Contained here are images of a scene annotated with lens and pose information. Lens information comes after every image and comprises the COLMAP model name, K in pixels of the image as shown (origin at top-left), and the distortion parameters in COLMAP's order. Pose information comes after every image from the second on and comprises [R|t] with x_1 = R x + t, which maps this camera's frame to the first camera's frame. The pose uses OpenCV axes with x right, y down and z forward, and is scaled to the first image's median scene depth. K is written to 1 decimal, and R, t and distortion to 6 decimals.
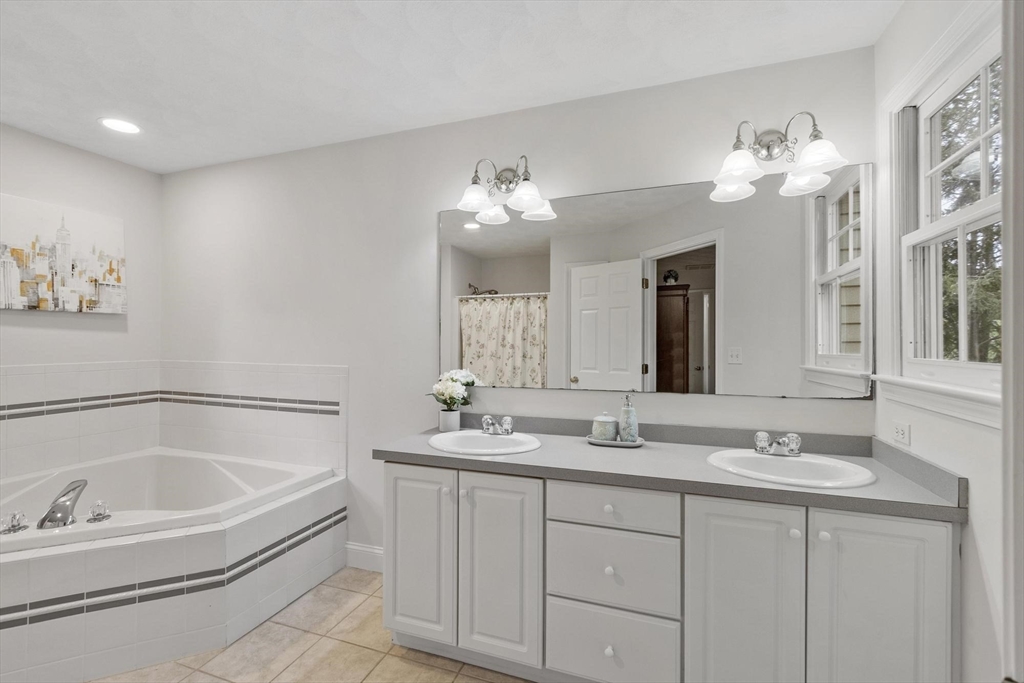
lens RADIAL K [[447.7, 0, 512.7], [0, 447.7, 342.2], [0, 0, 1]] dist [0.005452, 0.001455]
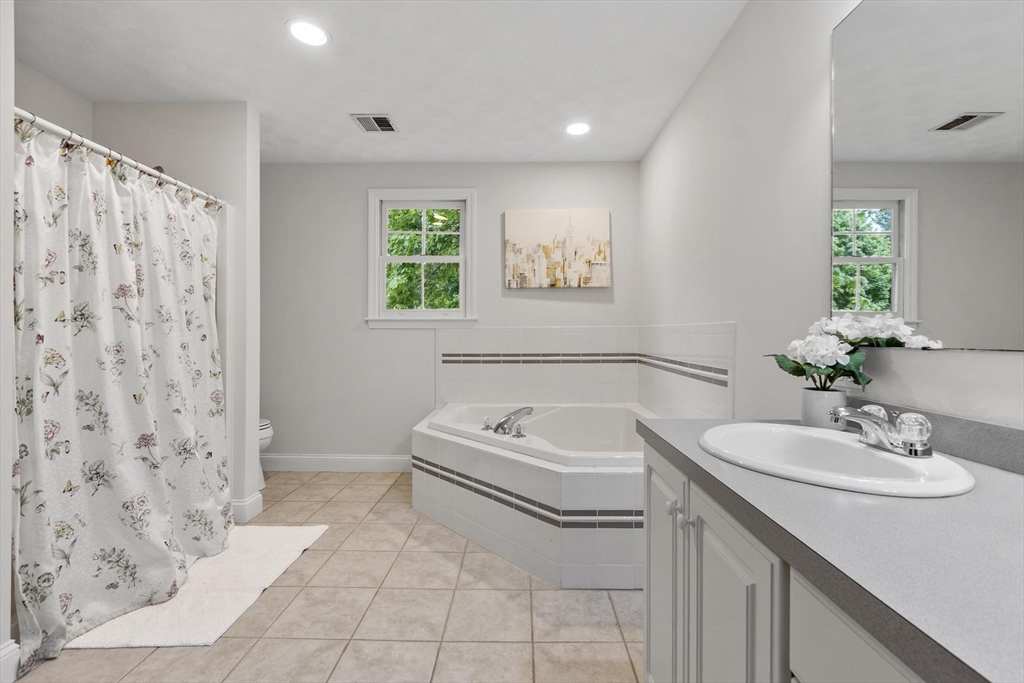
lens RADIAL K [[447.7, 0, 515.1], [0, 447.7, 335.6], [0, 0, 1]] dist [0.005452, 0.001455]
pose [[0.330103, 0.000311, -0.943945, 0.215393], [0.001888, 0.999998, 0.000989, 0.076706], [0.943943, -0.002109, 0.330102, 0.421745]]
